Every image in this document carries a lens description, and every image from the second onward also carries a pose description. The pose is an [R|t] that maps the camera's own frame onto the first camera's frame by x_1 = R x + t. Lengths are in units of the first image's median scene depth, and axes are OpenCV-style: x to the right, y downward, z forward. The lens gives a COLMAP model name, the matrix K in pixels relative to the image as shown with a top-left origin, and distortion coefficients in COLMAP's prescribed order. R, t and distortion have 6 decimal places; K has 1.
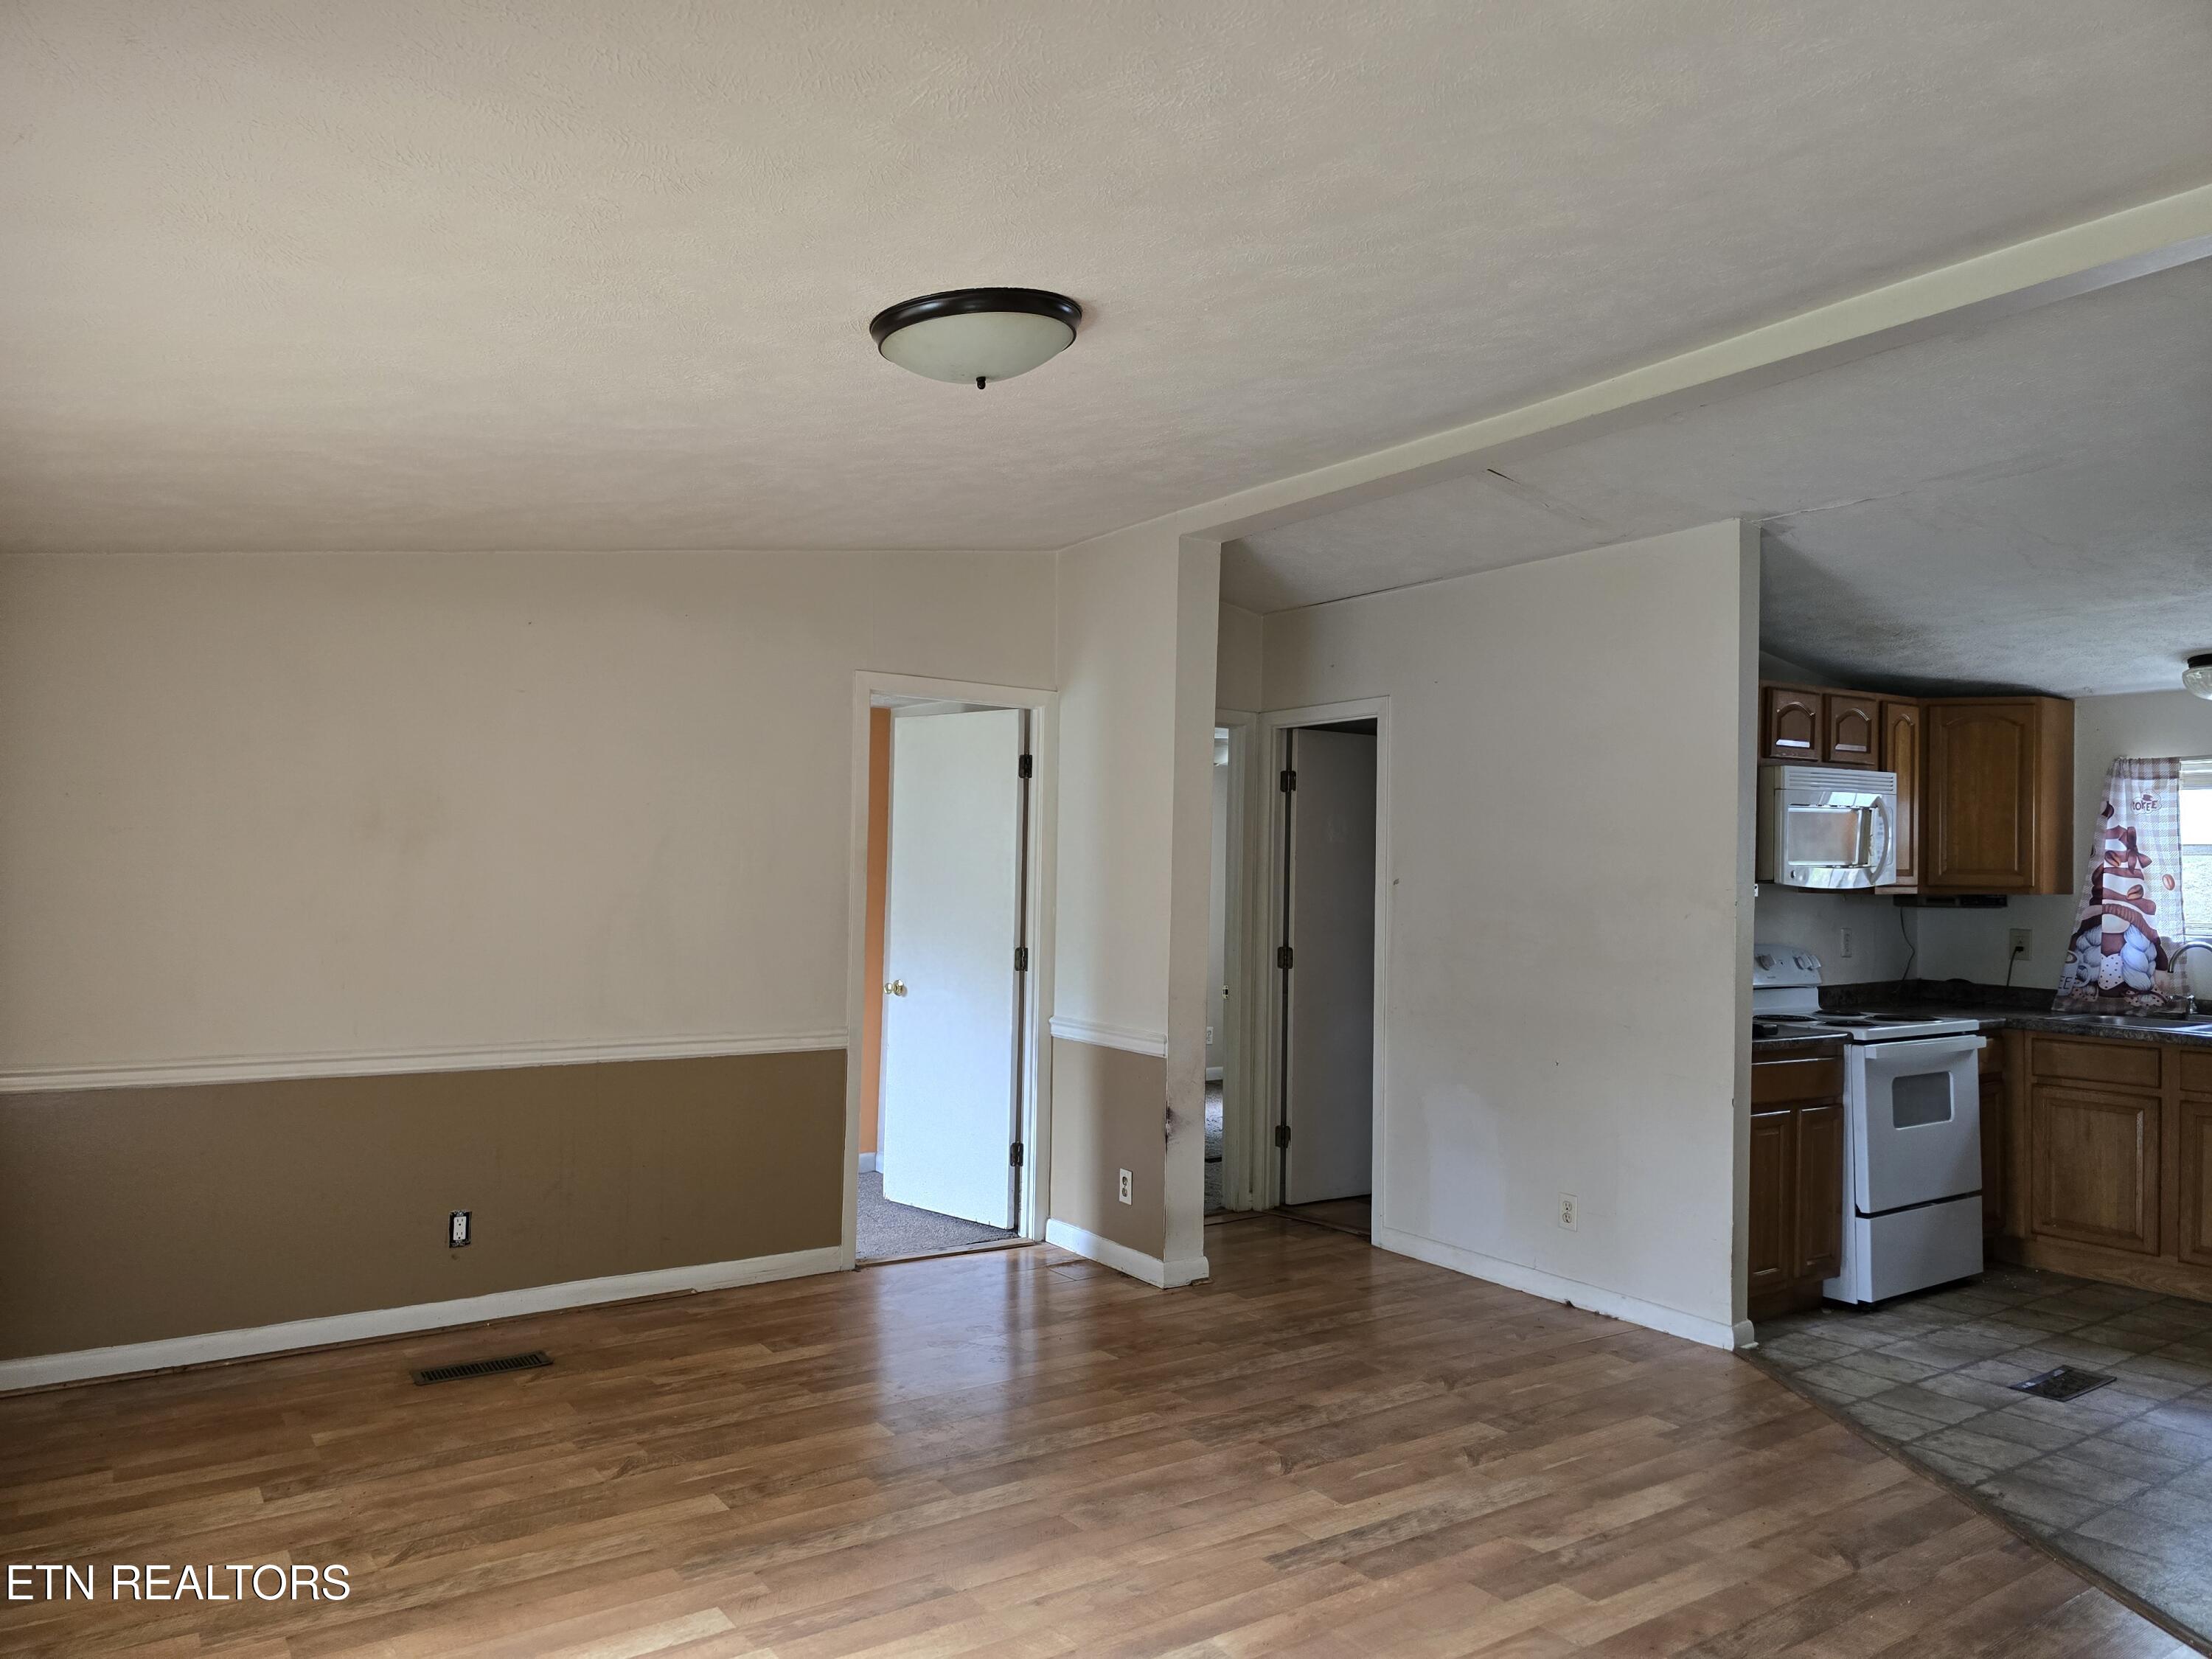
lens RADIAL K [[1469.8, 0, 1109.7], [0, 1469.8, 872.9], [0, 0, 1]] dist [0.068951, -0.061406]
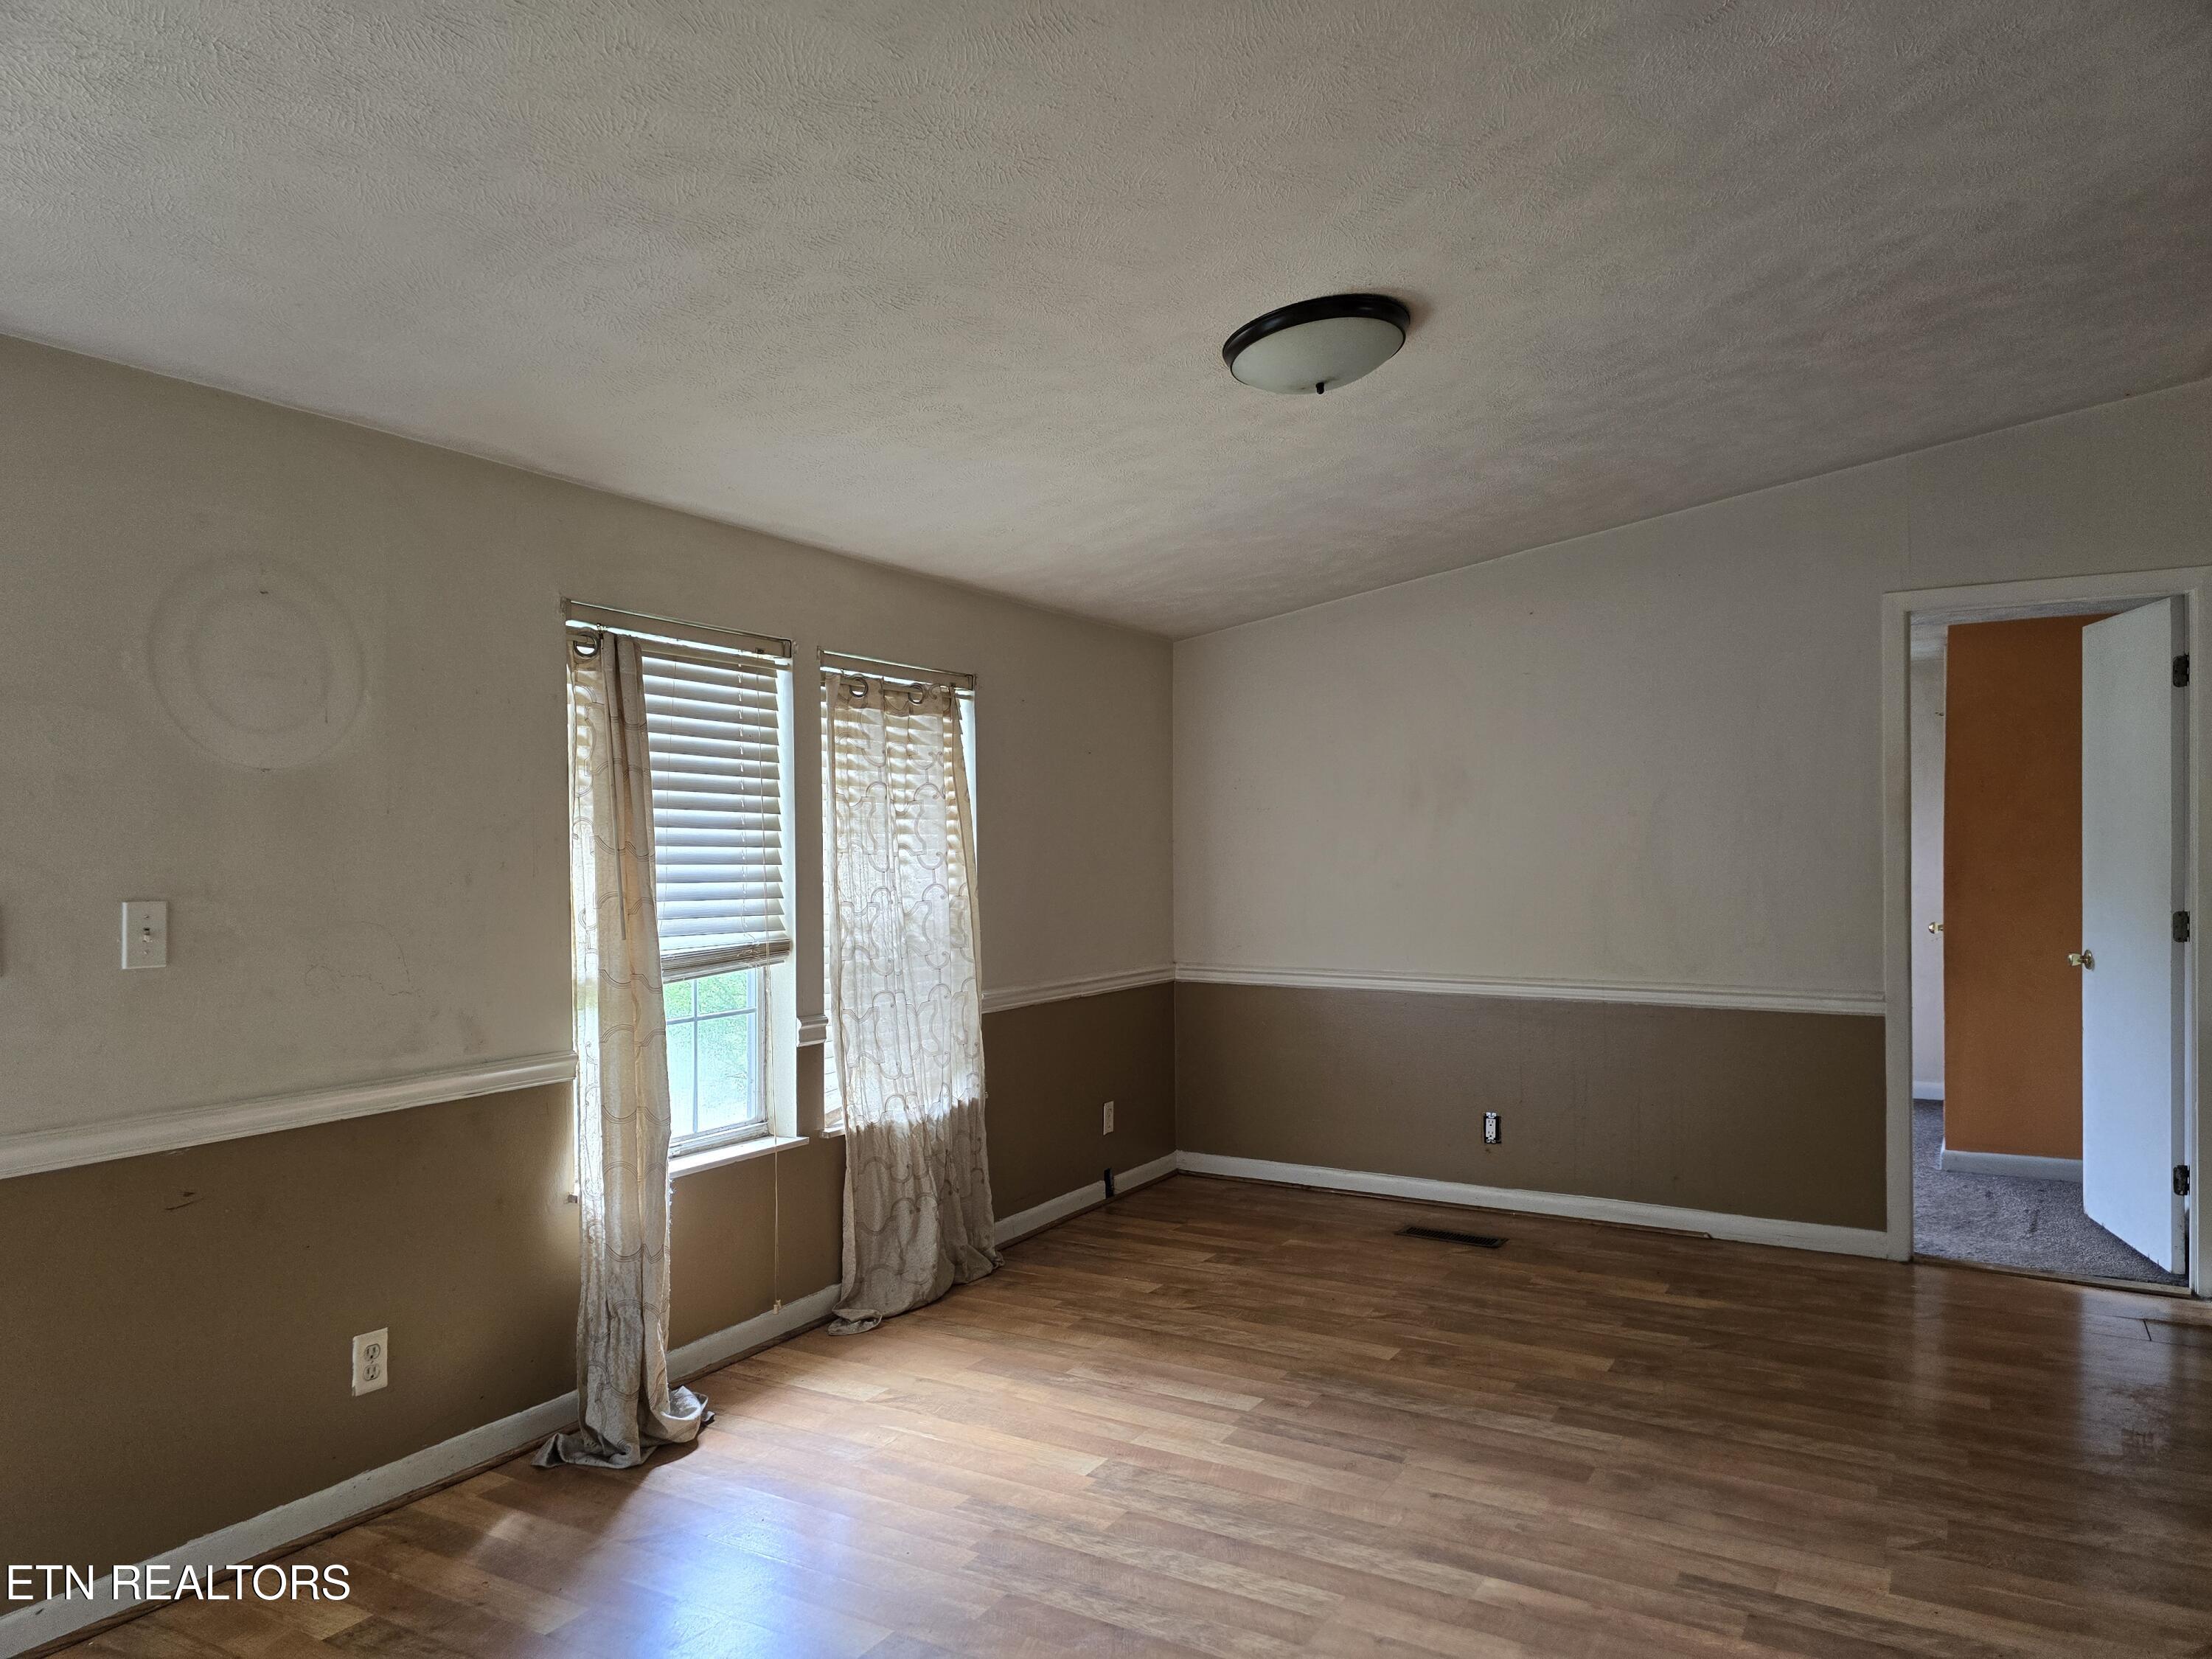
lens RADIAL K [[1476.1, 0, 1104.9], [0, 1476.1, 856.6], [0, 0, 1]] dist [0.060477, -0.061285]
pose [[0.430922, -0.014495, -0.902273, 0.680268], [0.023534, 0.999711, -0.004821, 0.023054], [0.902082, -0.019157, 0.431139, 0.270163]]
